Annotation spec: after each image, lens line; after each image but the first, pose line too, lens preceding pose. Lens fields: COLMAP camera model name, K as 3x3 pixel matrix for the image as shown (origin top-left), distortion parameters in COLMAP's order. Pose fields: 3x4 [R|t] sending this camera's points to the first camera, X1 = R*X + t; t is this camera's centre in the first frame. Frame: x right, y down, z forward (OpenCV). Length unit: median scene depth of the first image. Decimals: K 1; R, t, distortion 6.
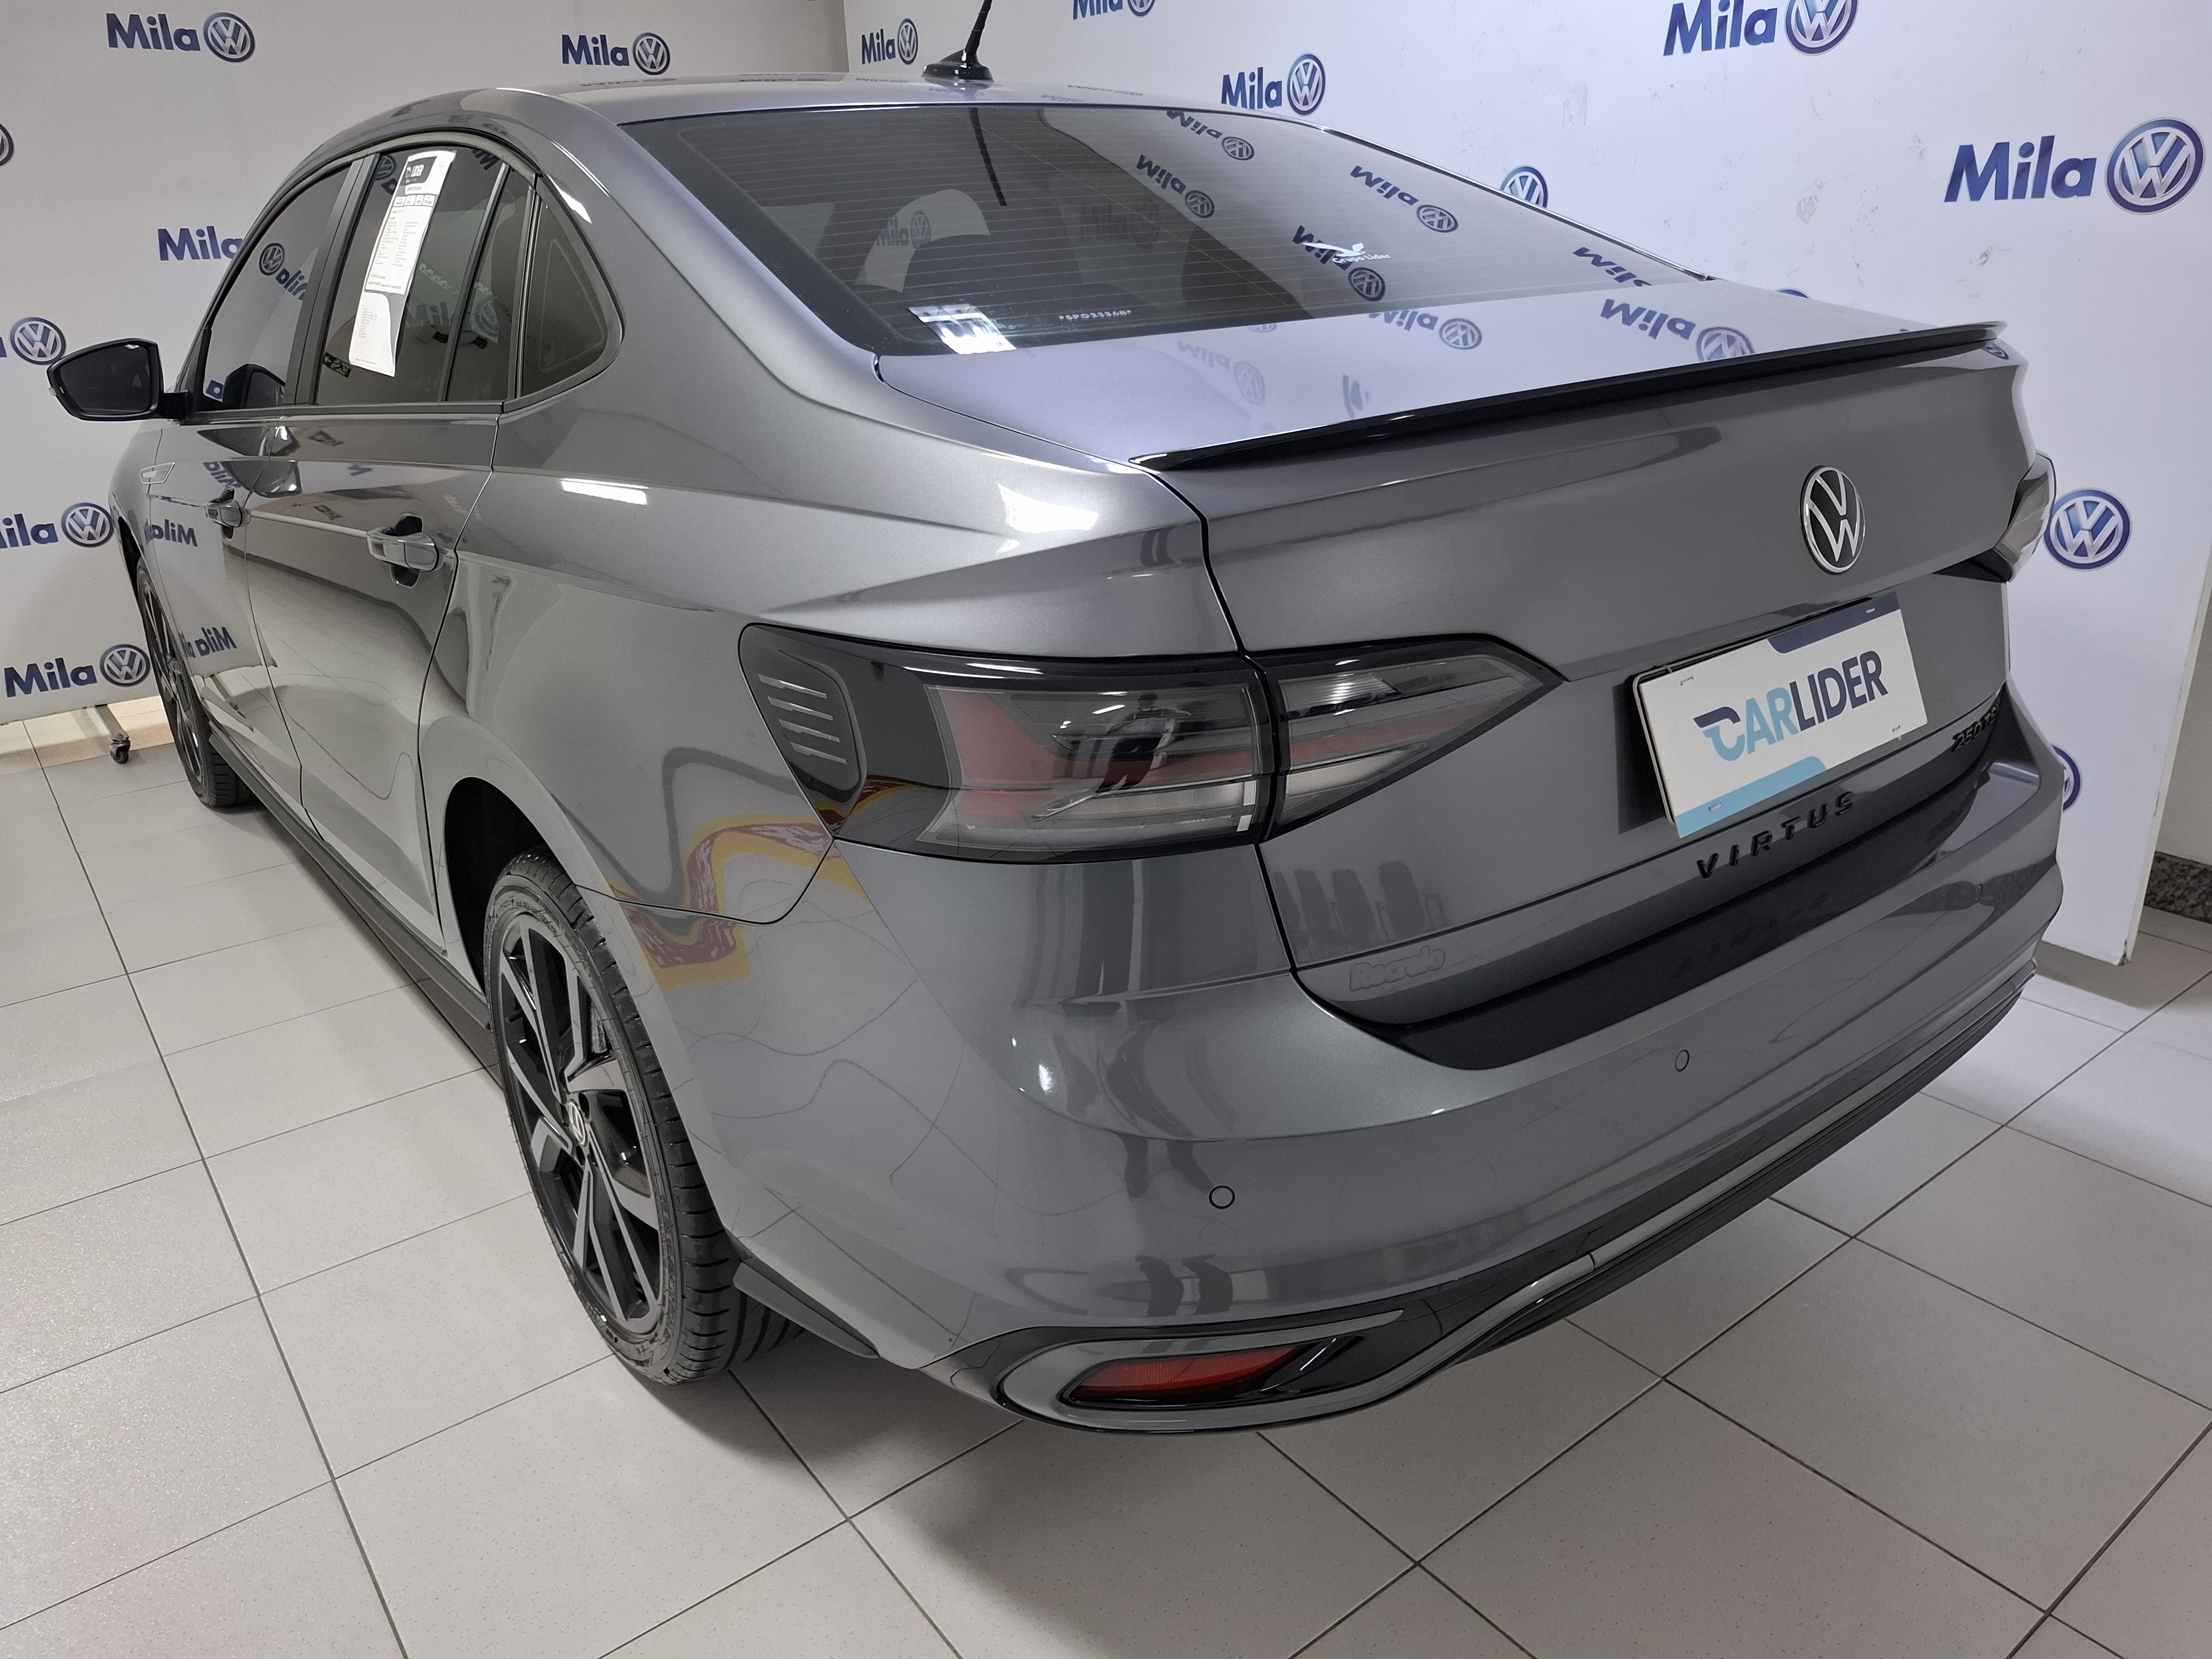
lens RADIAL K [[1534.7, 0, 1168.5], [0, 1534.7, 824.0], [0, 0, 1]] dist [0.073308, -0.084119]
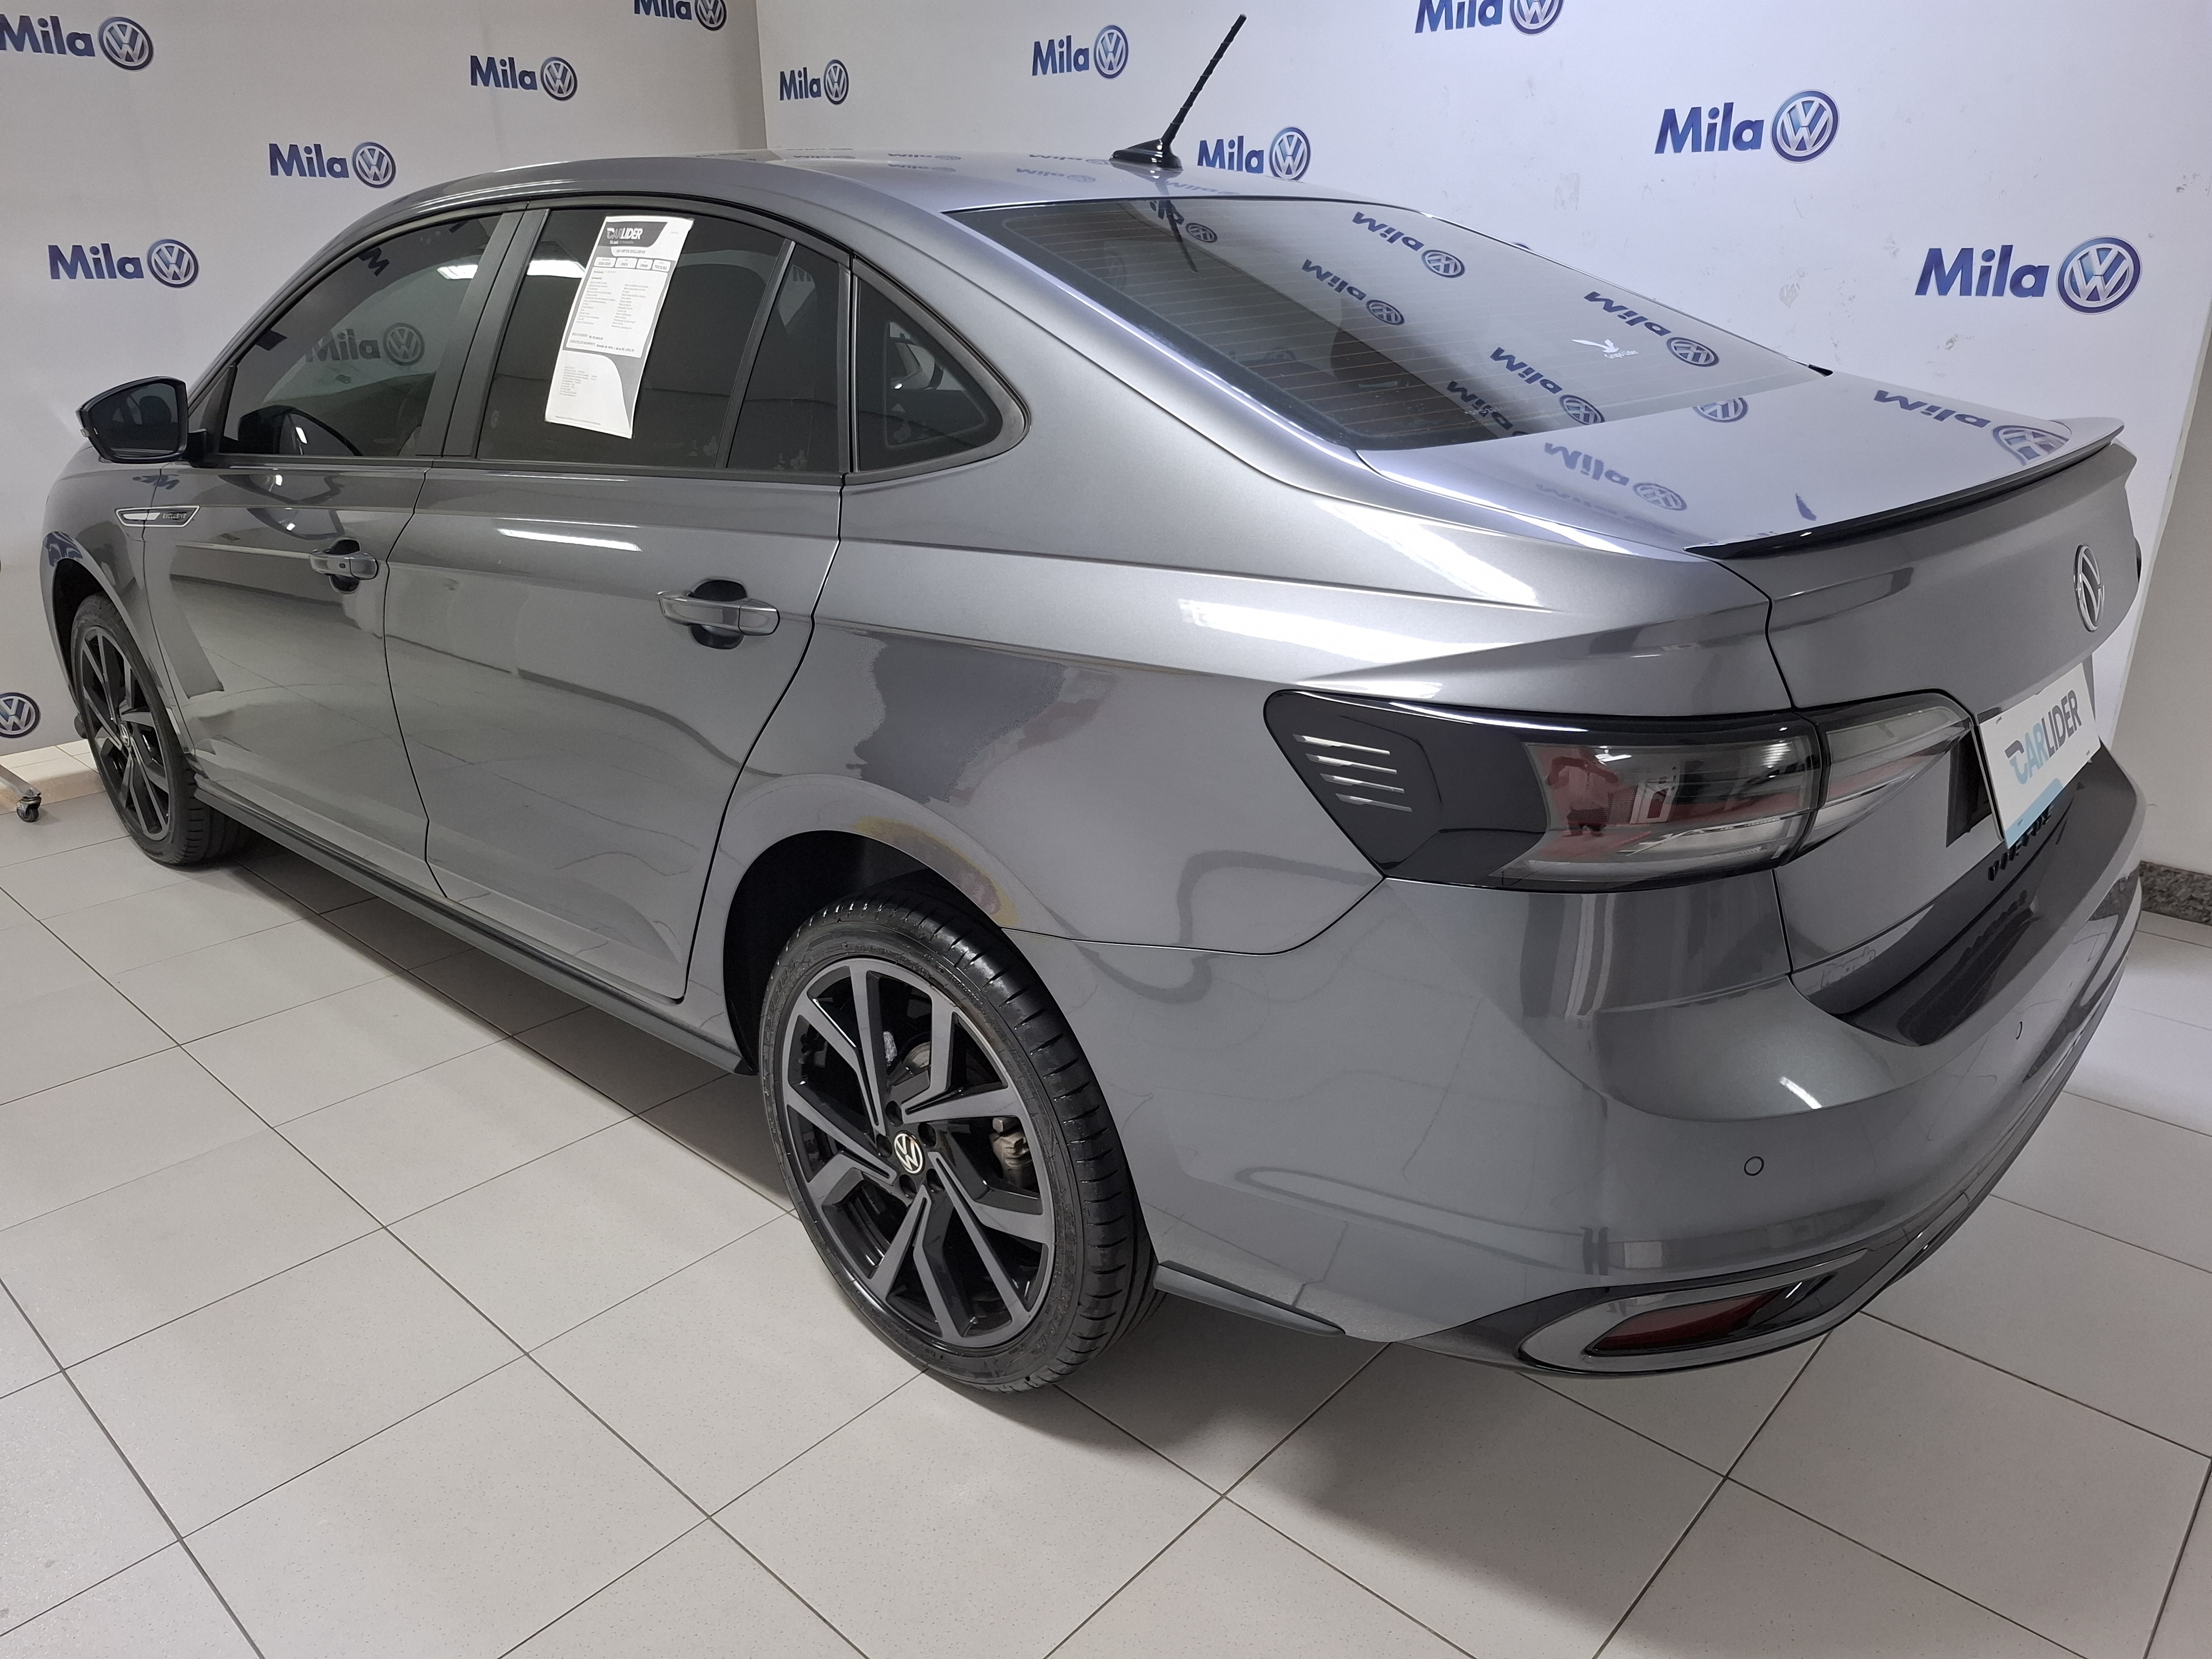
lens RADIAL K [[1553.1, 0, 1074.7], [0, 1553.1, 831.9], [0, 0, 1]] dist [0.081300, -0.095958]
pose [[0.982753, -0.034426, 0.181690, -0.360553], [0.034924, 0.999390, 0.000459, -0.018146], [-0.181595, 0.005894, 0.983356, -0.053142]]
